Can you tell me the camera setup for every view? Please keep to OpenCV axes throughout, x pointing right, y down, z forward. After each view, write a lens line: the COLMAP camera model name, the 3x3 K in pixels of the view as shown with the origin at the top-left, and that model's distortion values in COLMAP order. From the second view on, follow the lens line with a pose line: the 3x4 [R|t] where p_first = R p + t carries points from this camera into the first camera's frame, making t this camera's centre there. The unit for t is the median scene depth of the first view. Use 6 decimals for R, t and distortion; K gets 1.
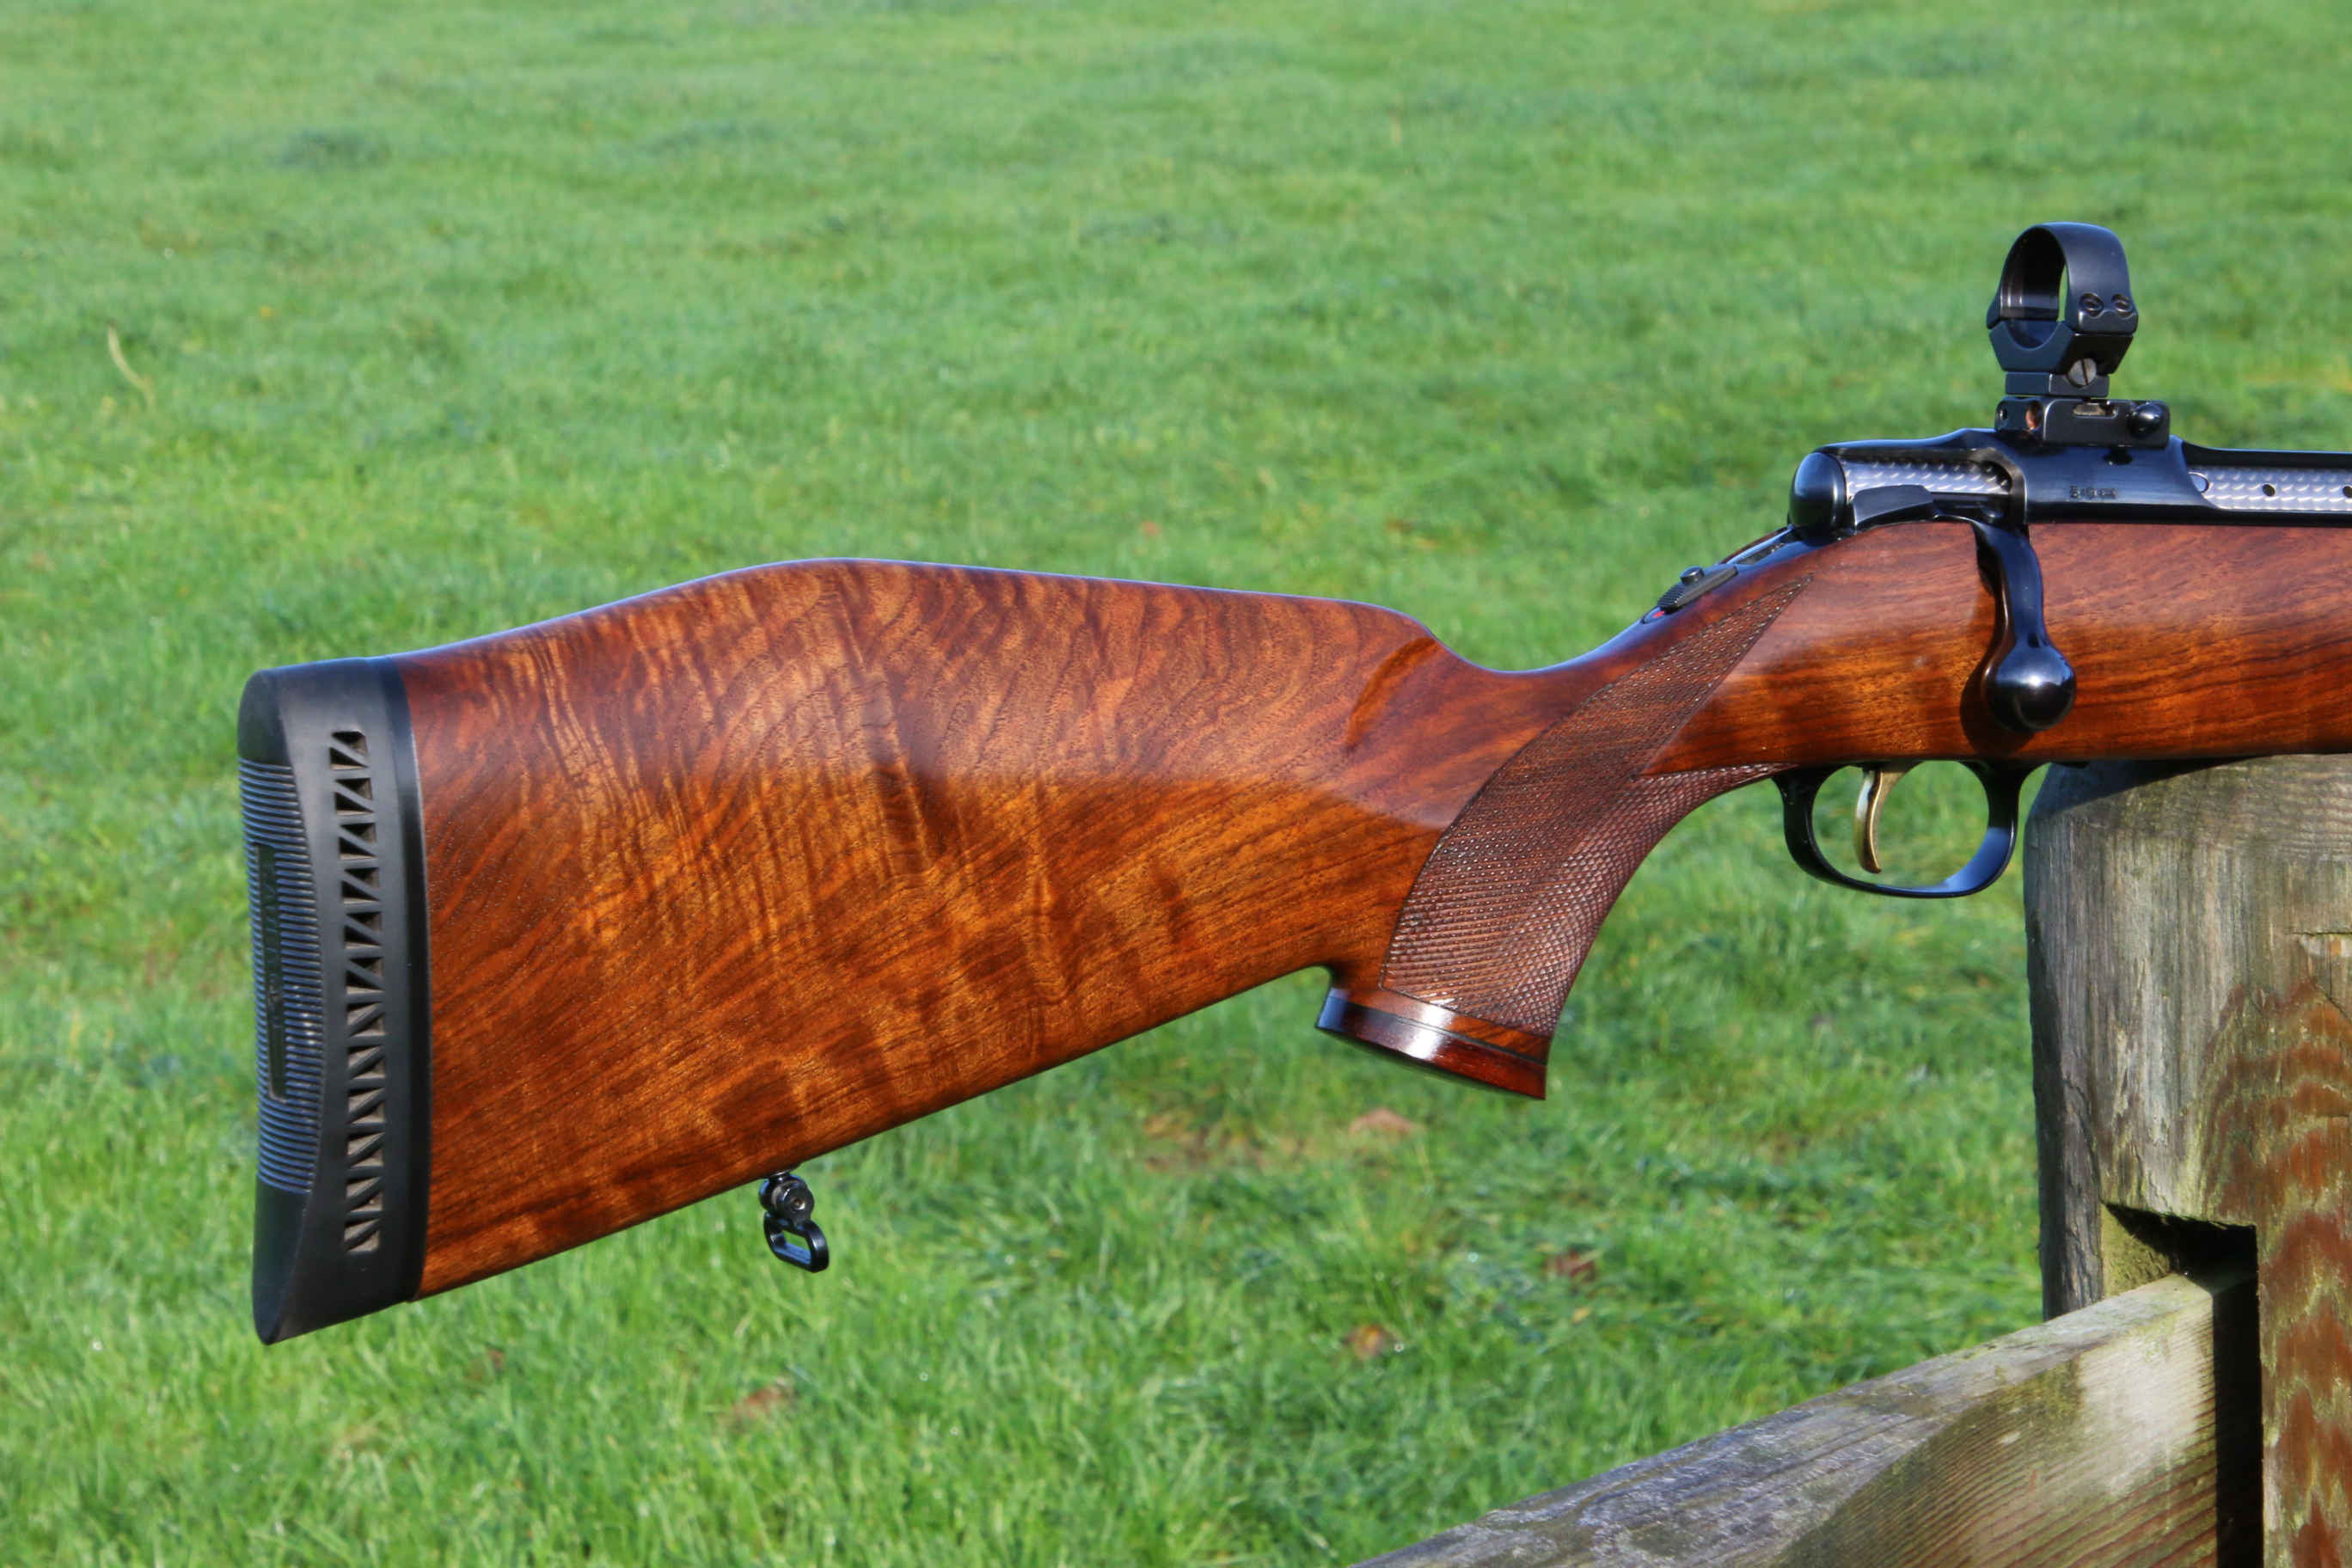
lens RADIAL K [[6142.3, 0, 1219.5], [0, 6142.3, 899.1], [0, 0, 1]] dist [0.811065, 0.000000]
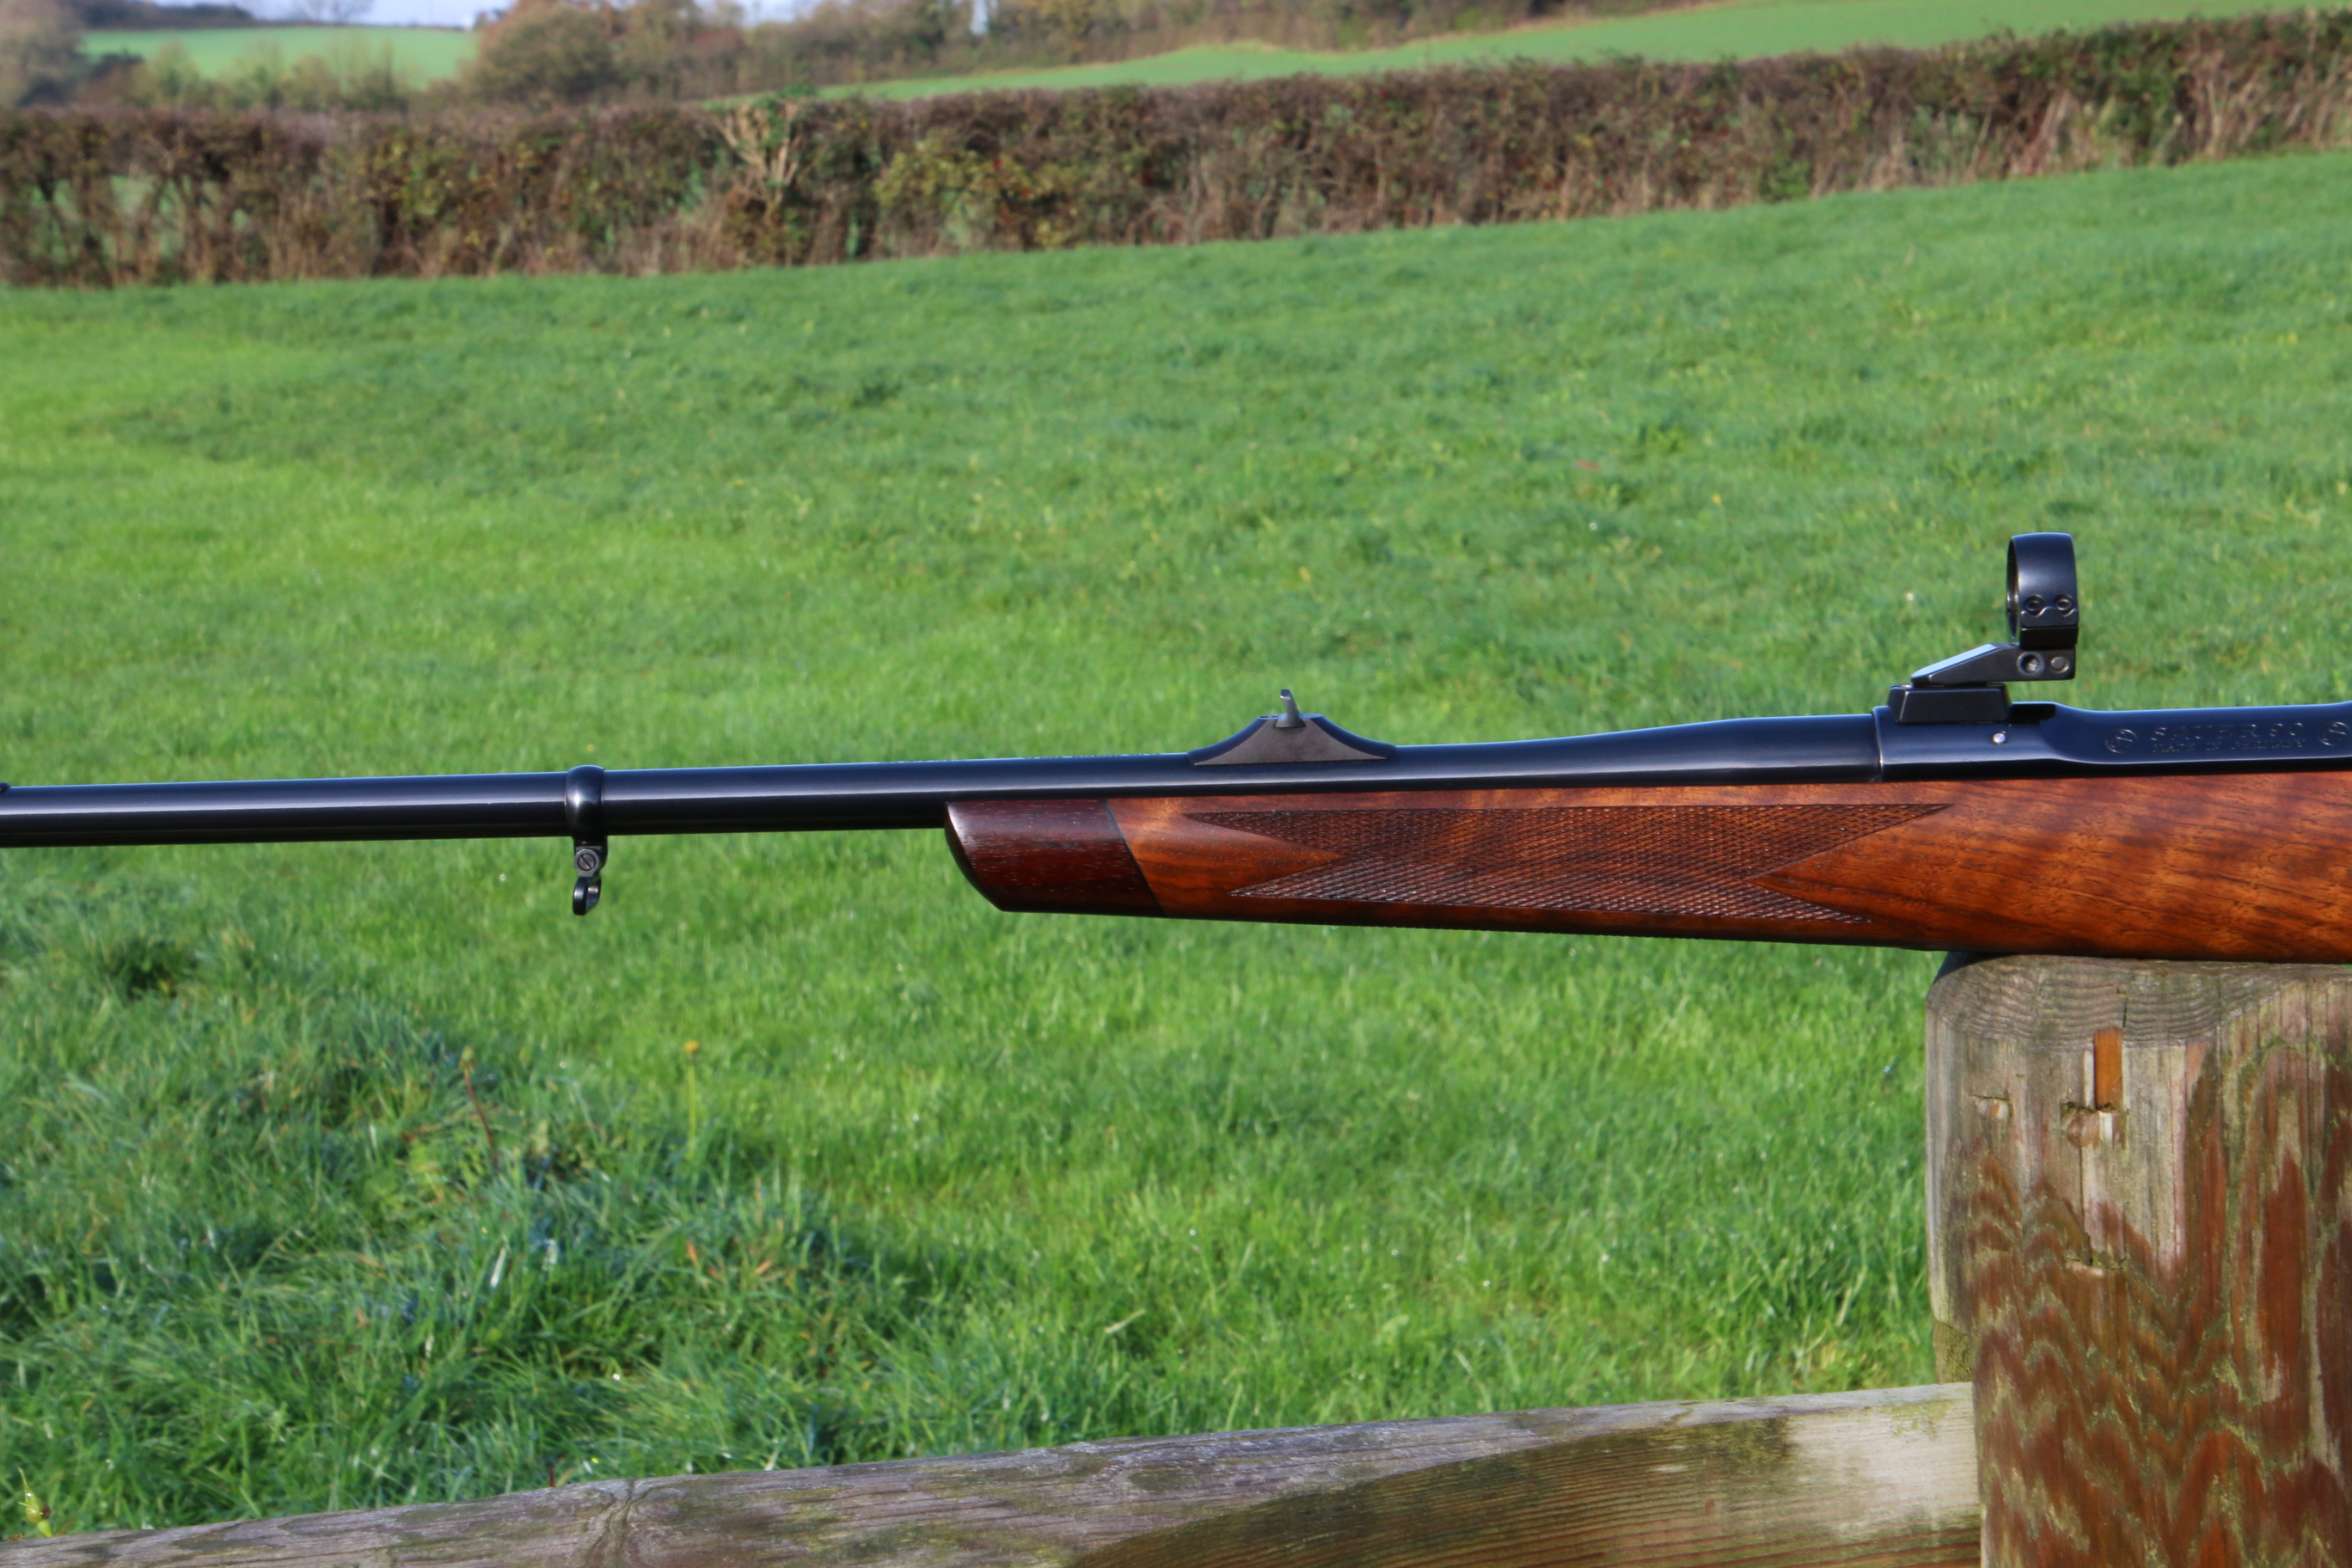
lens RADIAL K [[5636.5, 0, 1190.0], [0, 5636.5, 887.8], [0, 0, 1]] dist [0.687827, 0.000000]
pose [[0.758332, 0.077524, -0.647242, 0.751722], [-0.083326, 0.996286, 0.021704, -0.044925], [0.646521, 0.037473, 0.761976, 0.056654]]
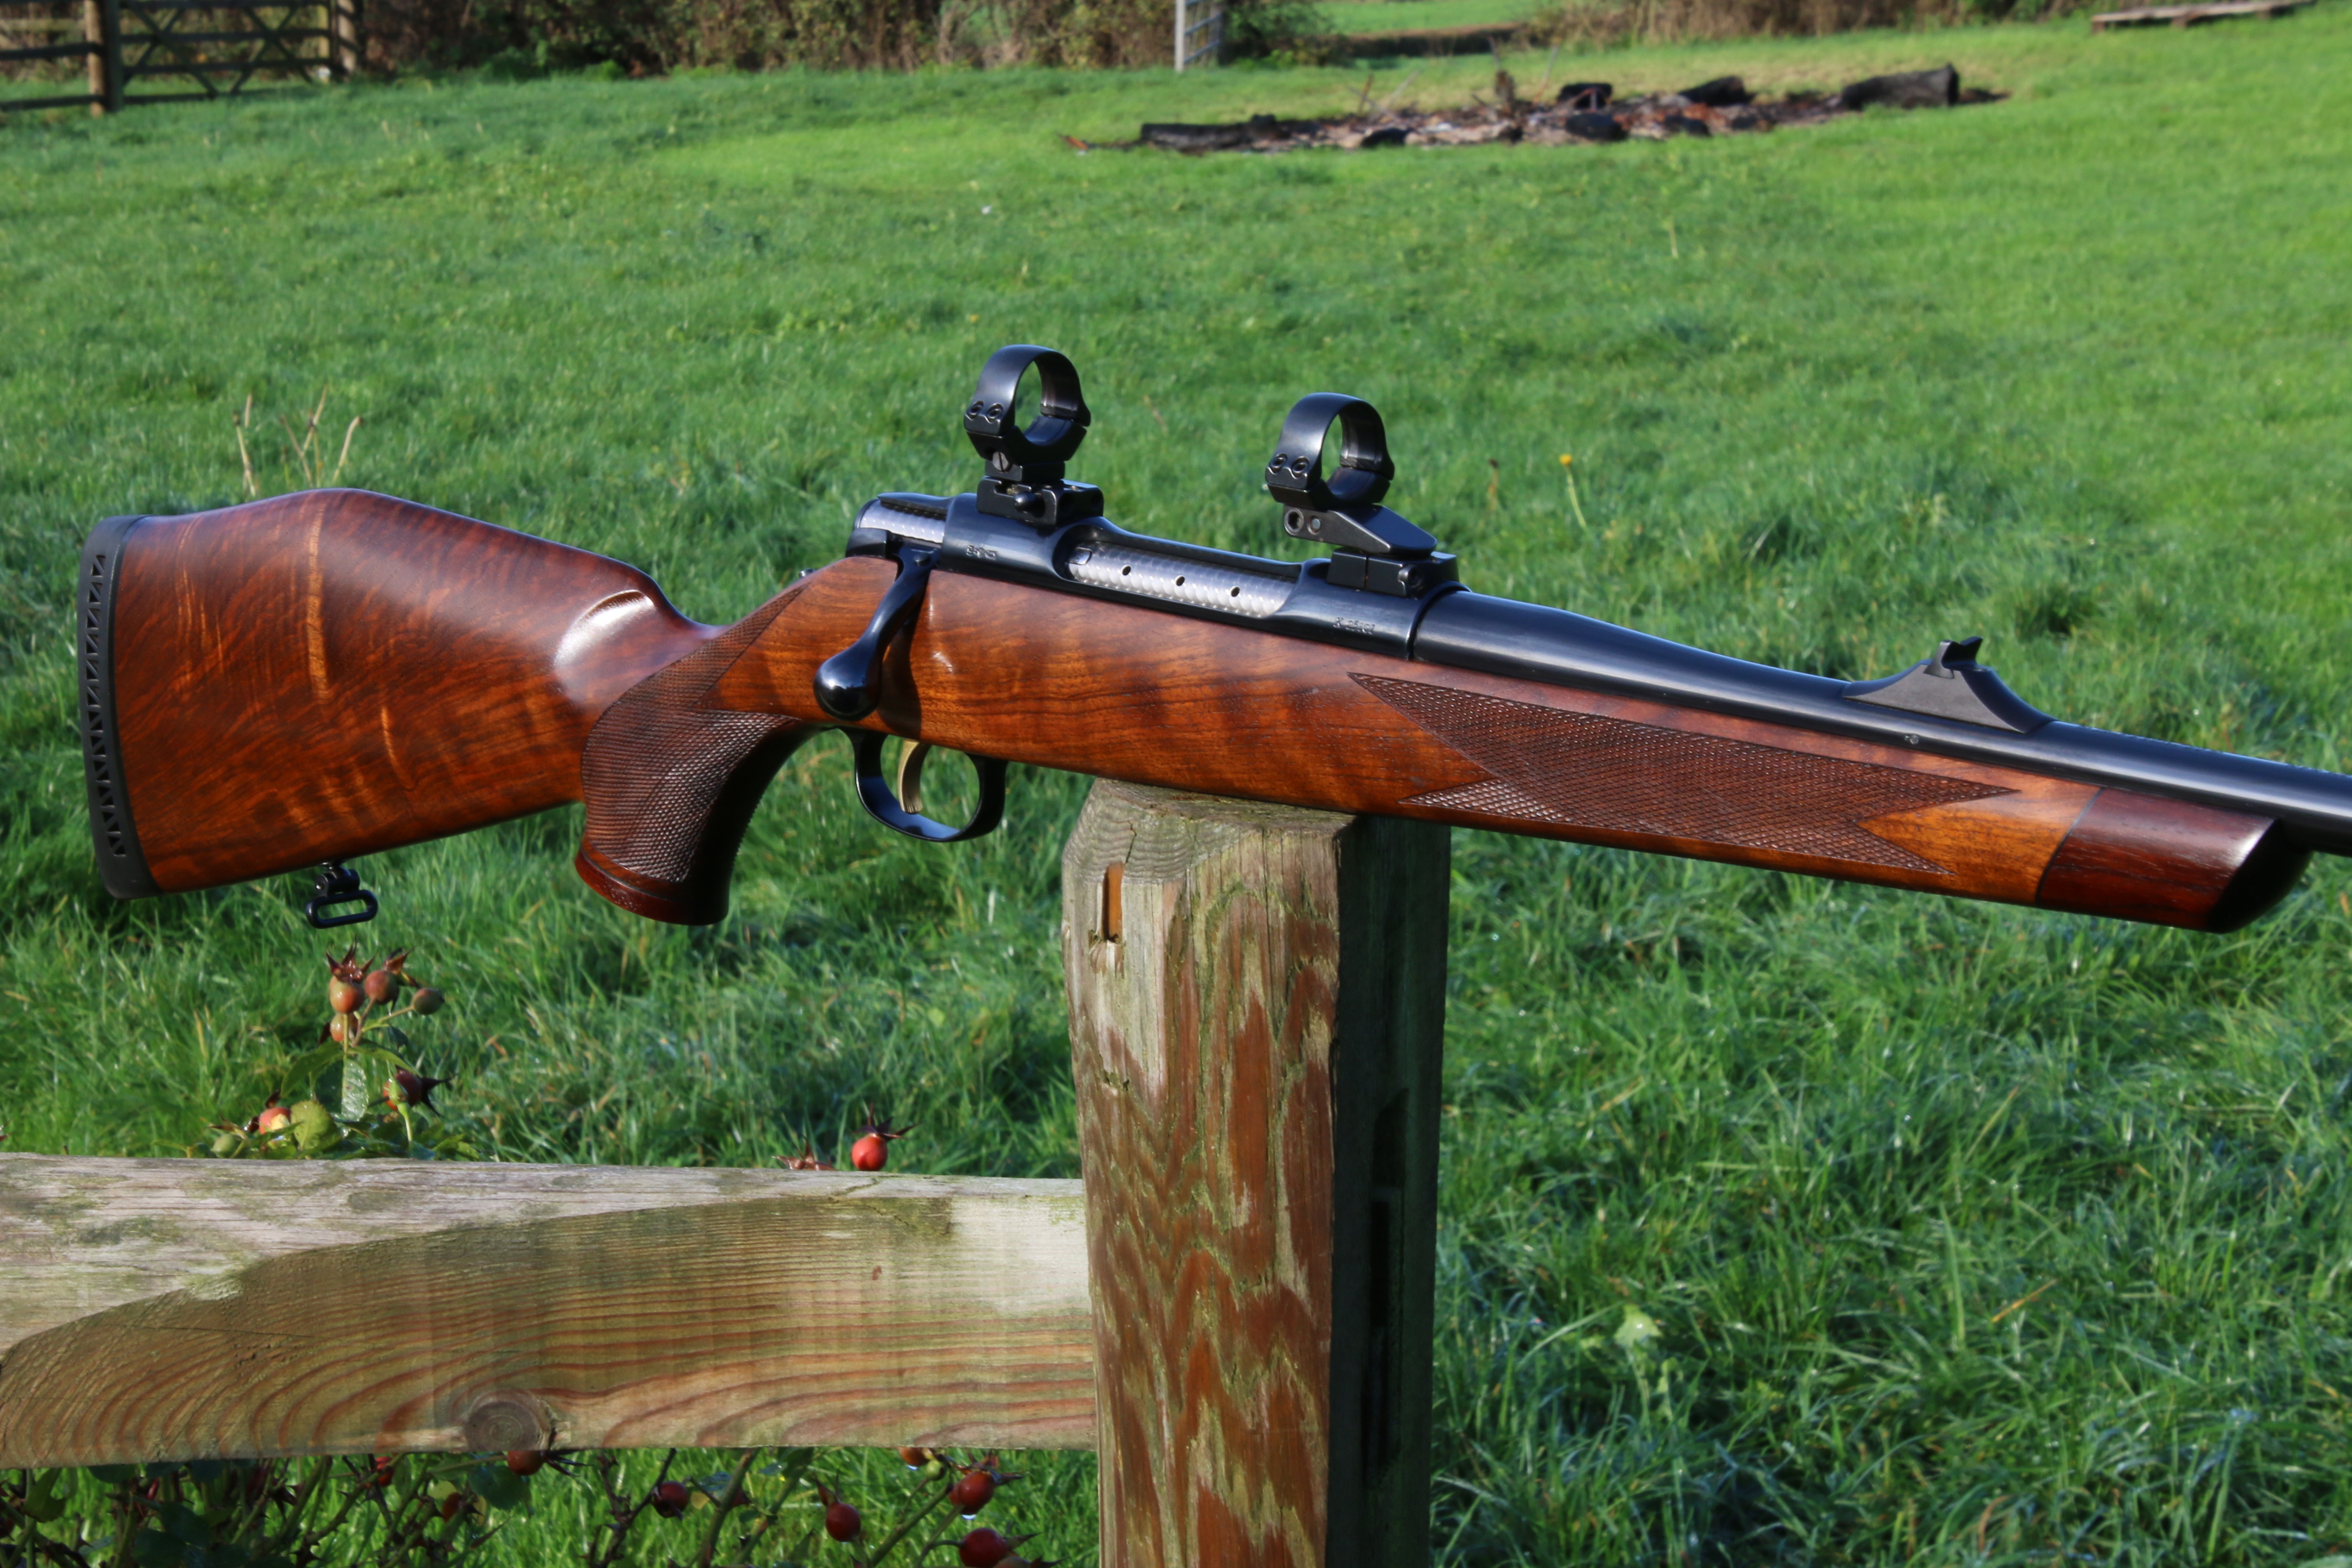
lens RADIAL K [[4760.7, 0, 1093.1], [0, 4760.7, 865.4], [0, 0, 1]] dist [0.523481, 0.000000]
pose [[0.386141, 0.169811, -0.906675, 1.031829], [-0.109711, 0.984387, 0.137641, -0.136450], [0.915892, 0.046324, 0.398742, 0.602908]]
